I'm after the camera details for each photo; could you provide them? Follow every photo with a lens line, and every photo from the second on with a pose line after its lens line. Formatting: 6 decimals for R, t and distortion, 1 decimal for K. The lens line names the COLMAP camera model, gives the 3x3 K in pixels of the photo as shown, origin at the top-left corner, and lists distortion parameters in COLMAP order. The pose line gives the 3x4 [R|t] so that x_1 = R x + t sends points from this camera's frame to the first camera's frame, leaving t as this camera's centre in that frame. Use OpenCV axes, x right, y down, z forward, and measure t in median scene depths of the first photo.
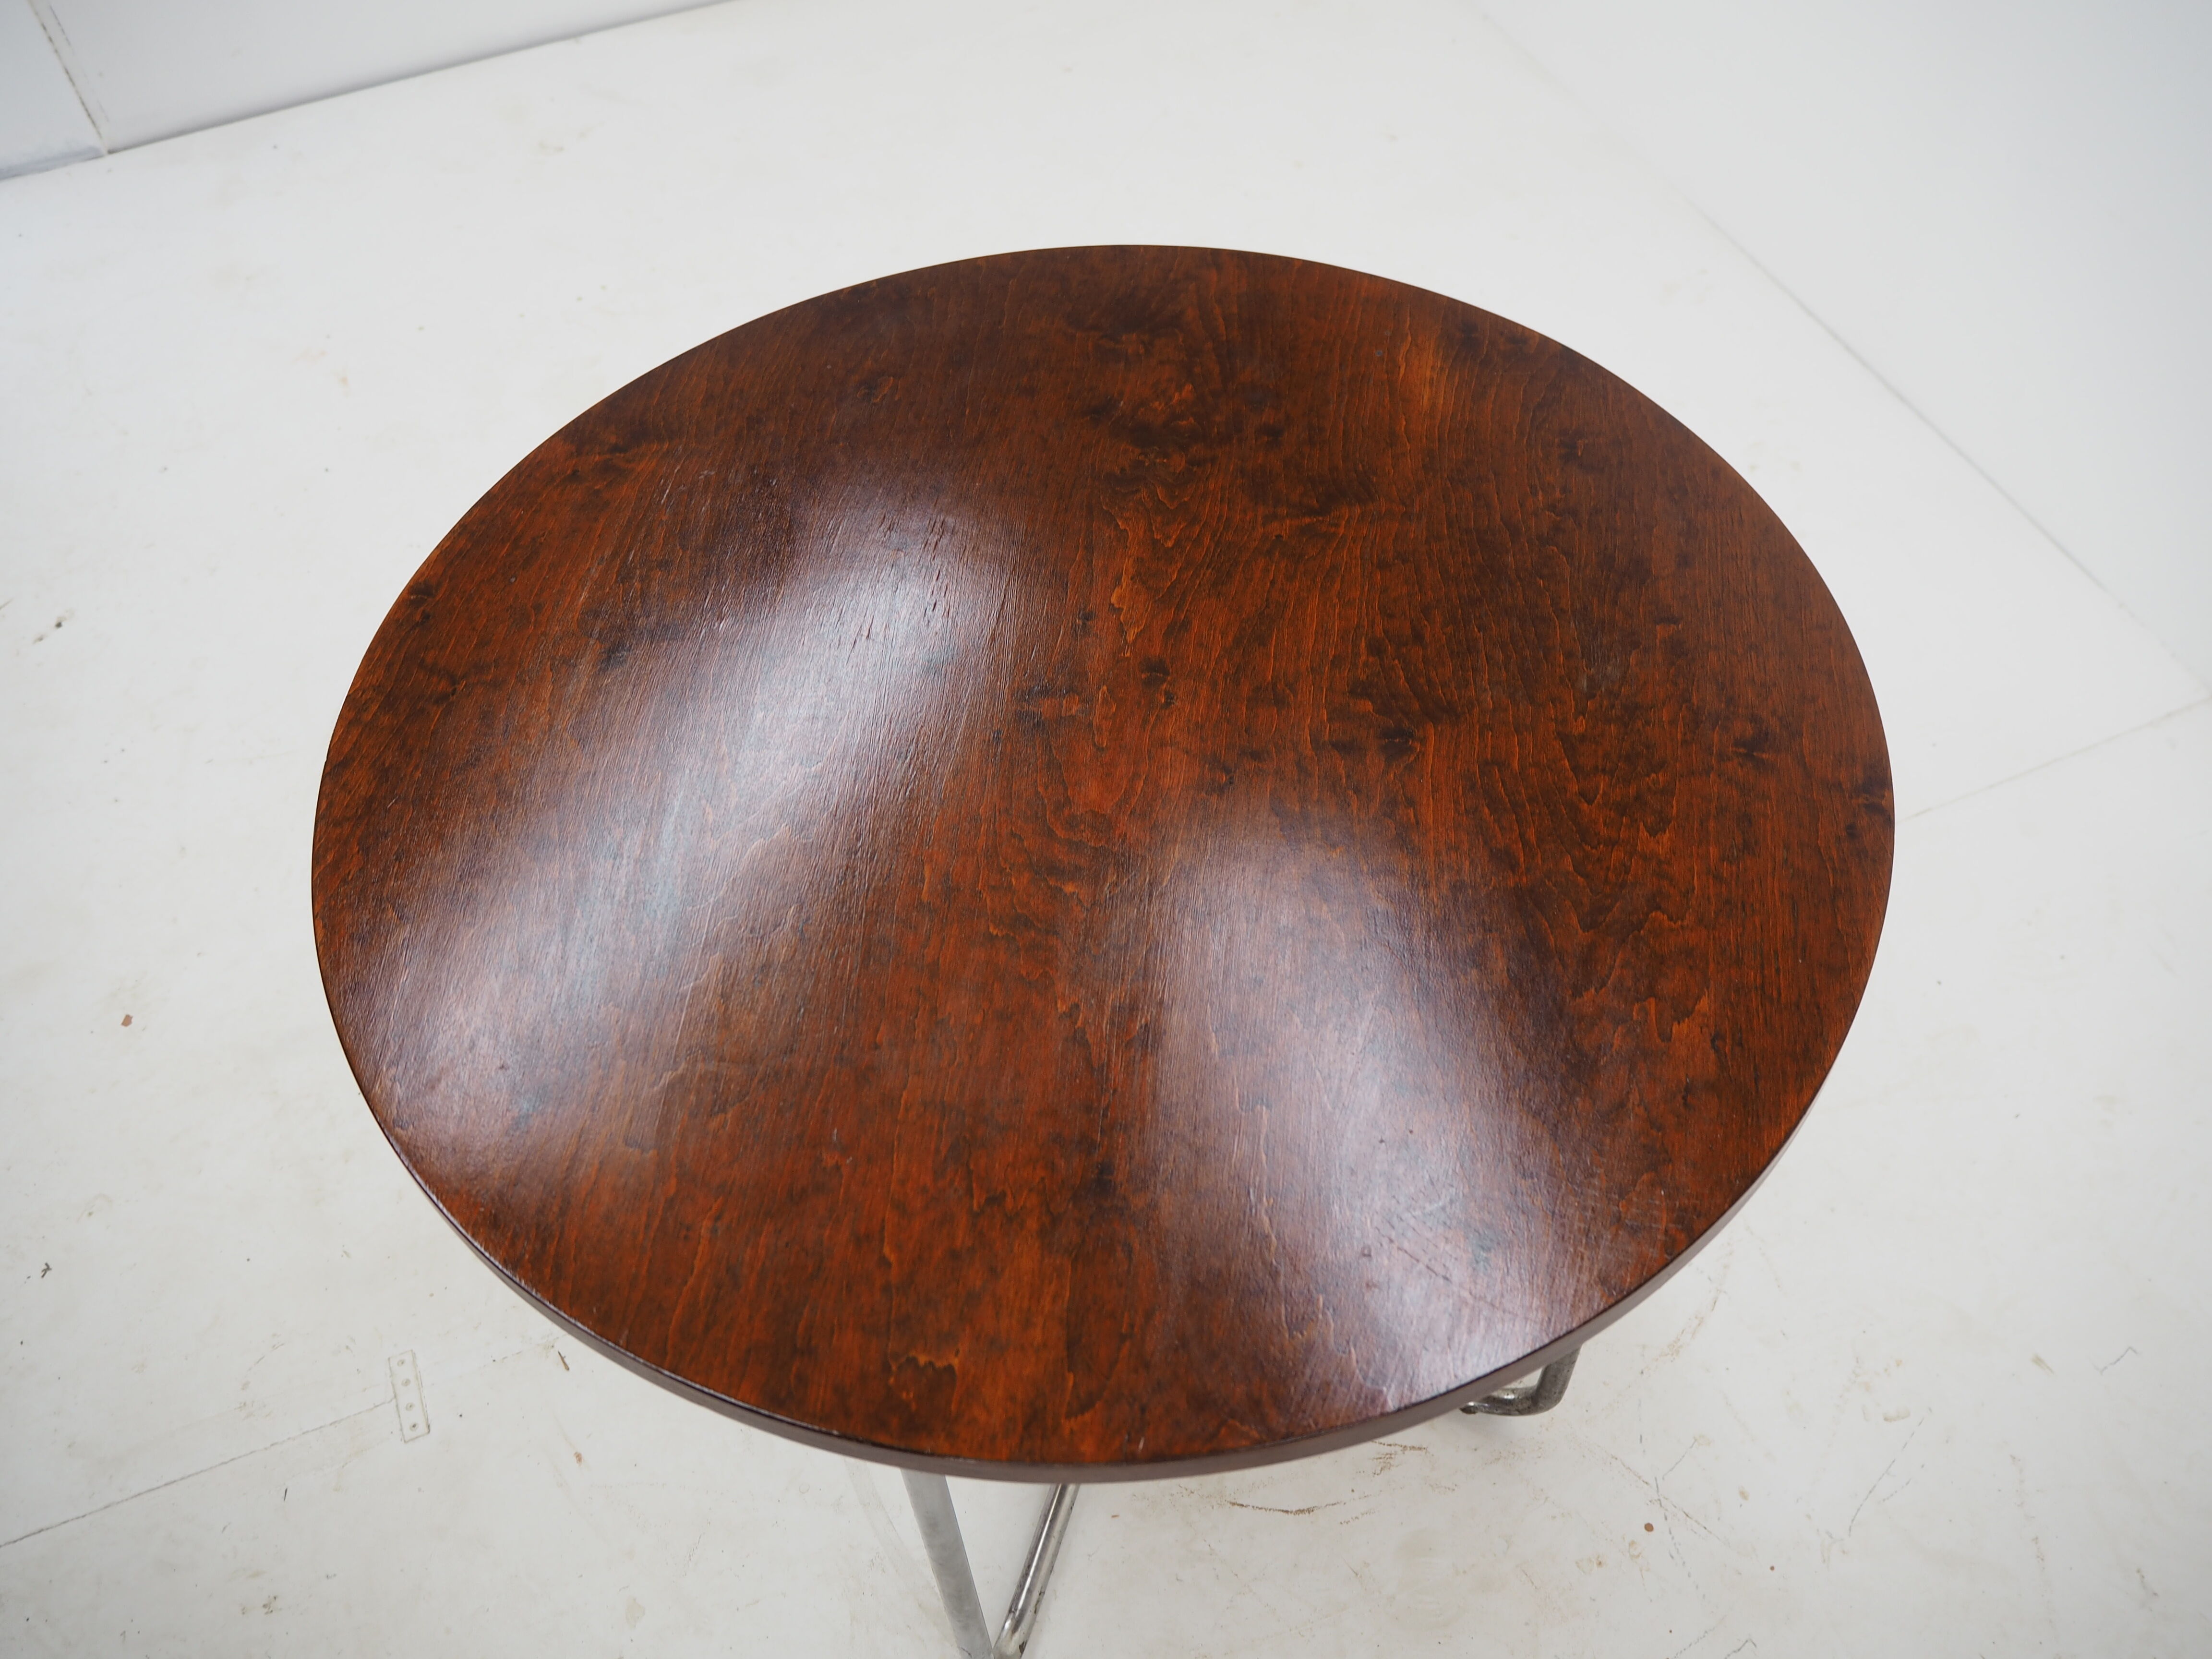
lens RADIAL K [[1856.8, 0, 1100.7], [0, 1856.8, 801.2], [0, 0, 1]] dist [-0.051443, 0.034533]
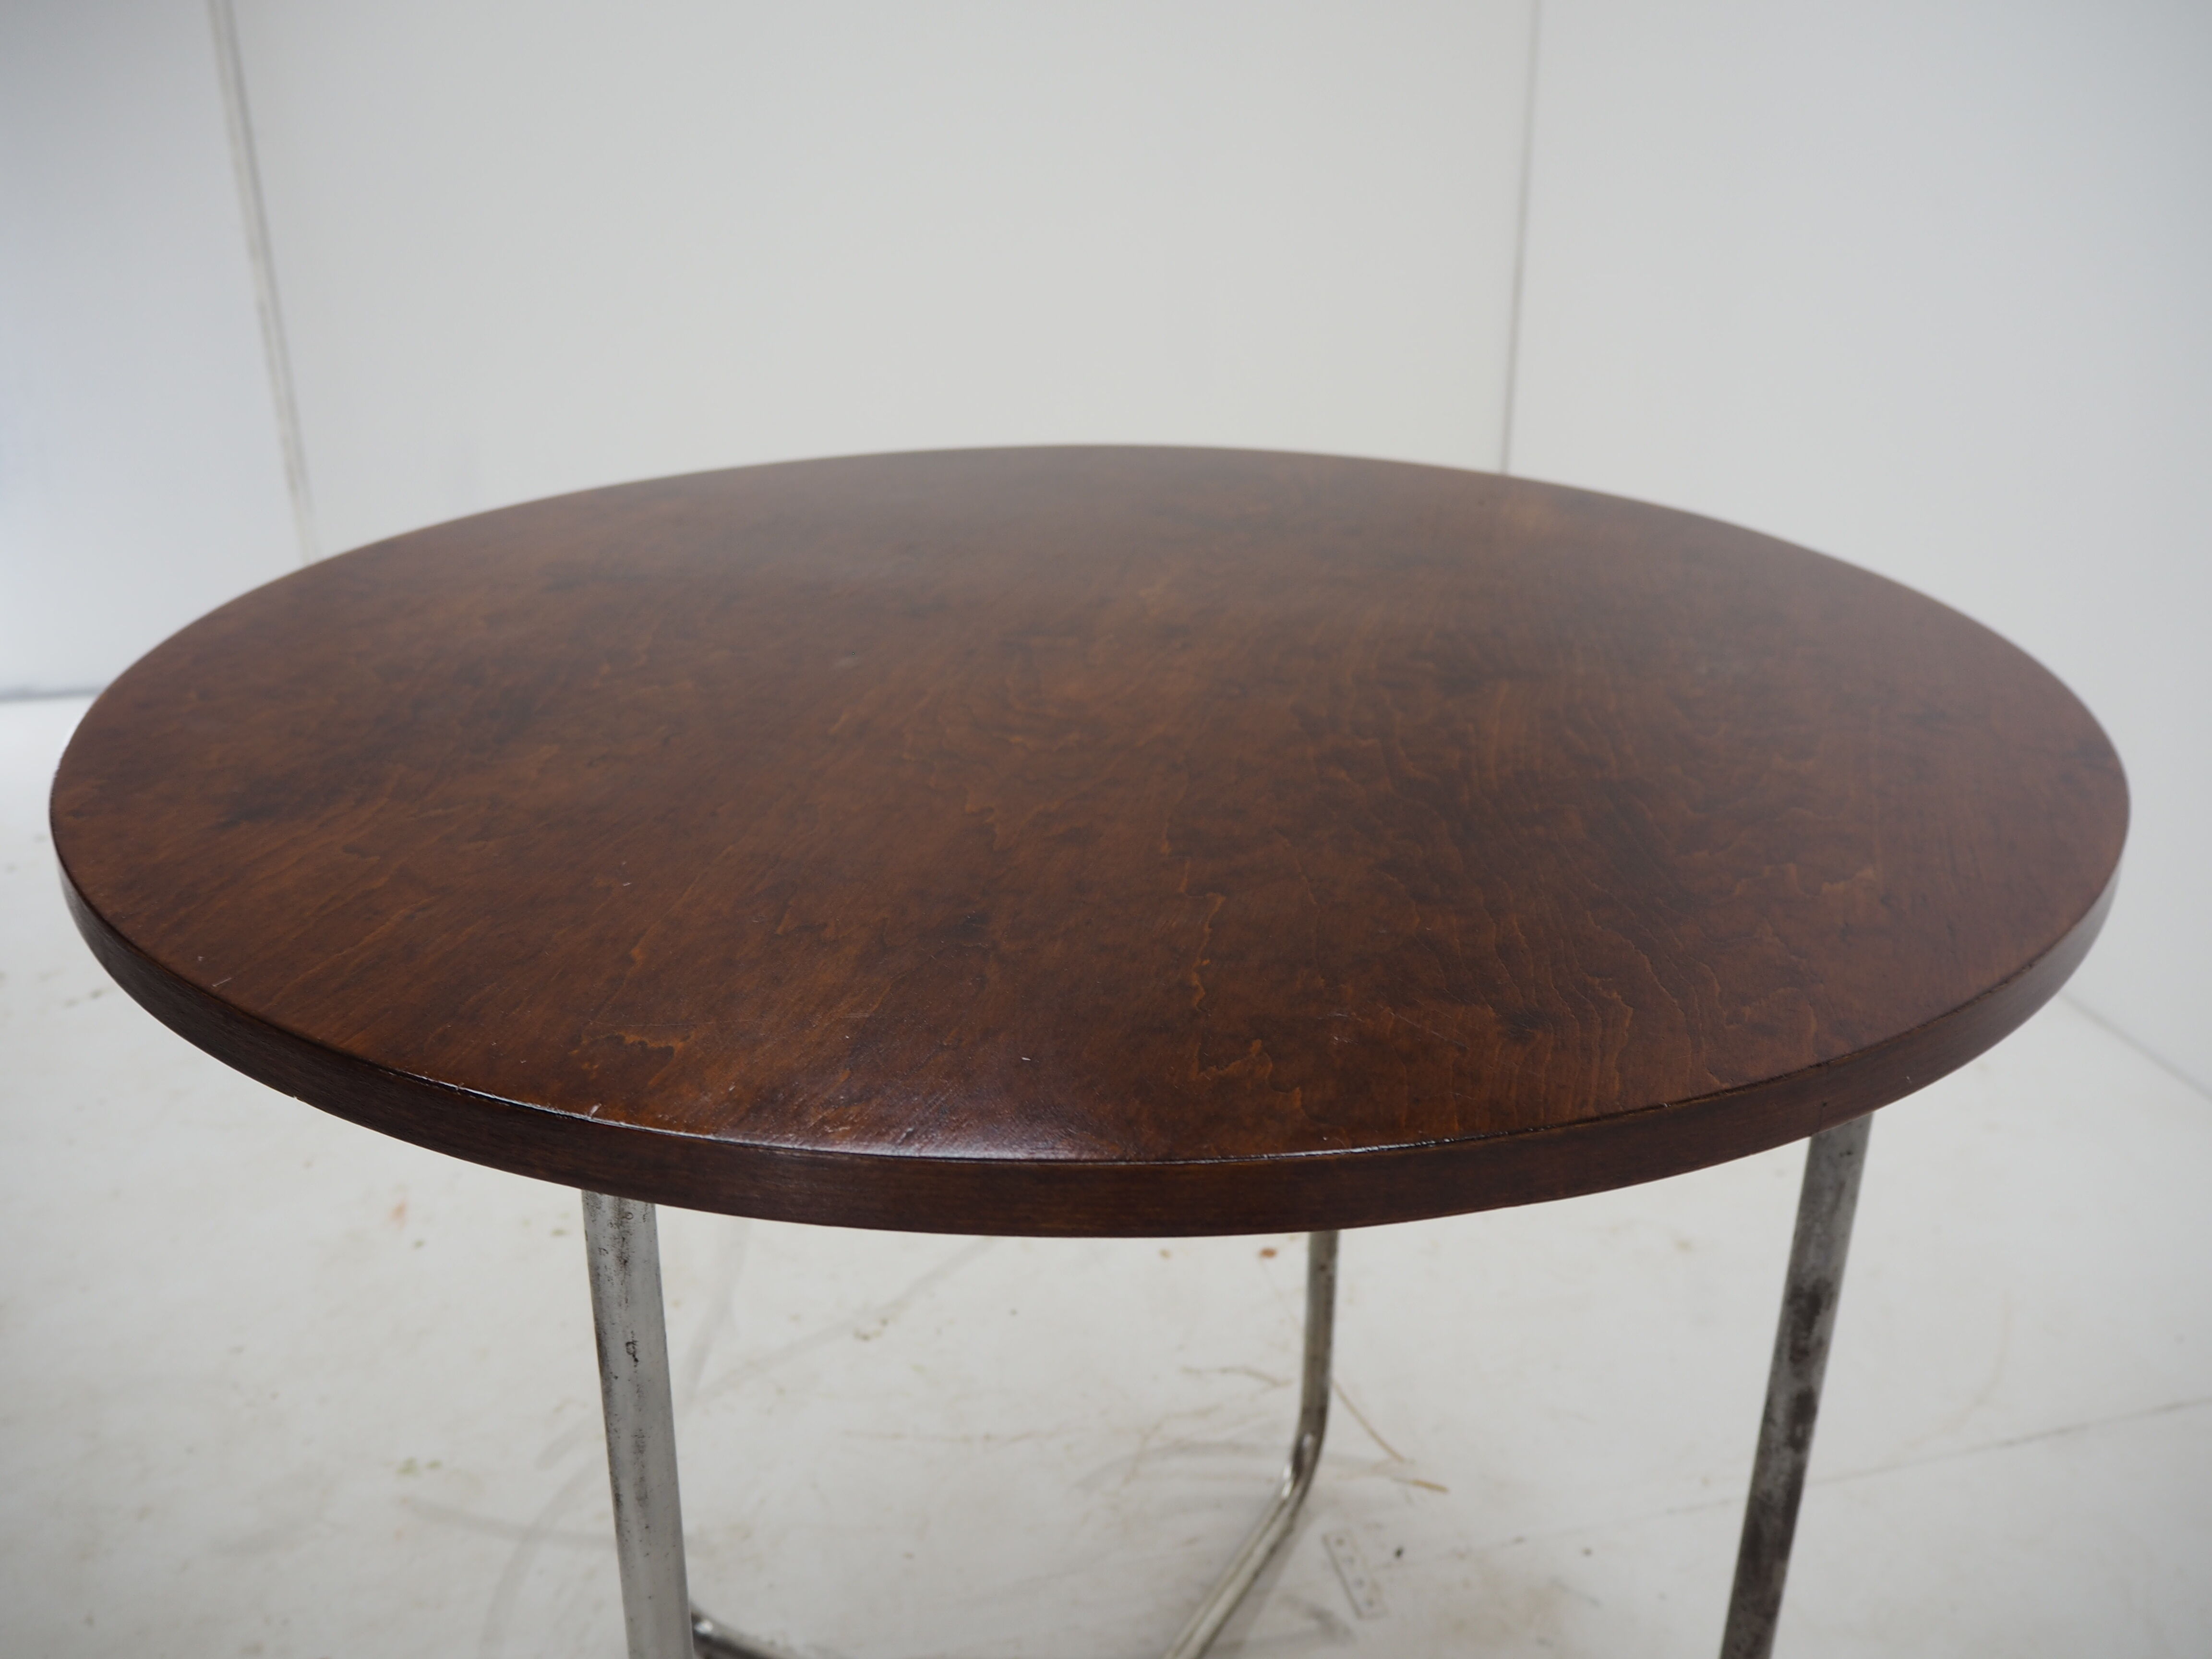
lens RADIAL K [[1856.8, 0, 1106.0], [0, 1856.8, 813.2], [0, 0, 1]] dist [-0.051443, 0.034533]
pose [[0.988048, 0.106836, -0.111117, 0.101768], [-0.146160, 0.878334, -0.455155, 0.391869], [0.048971, 0.465956, 0.883452, 0.312870]]
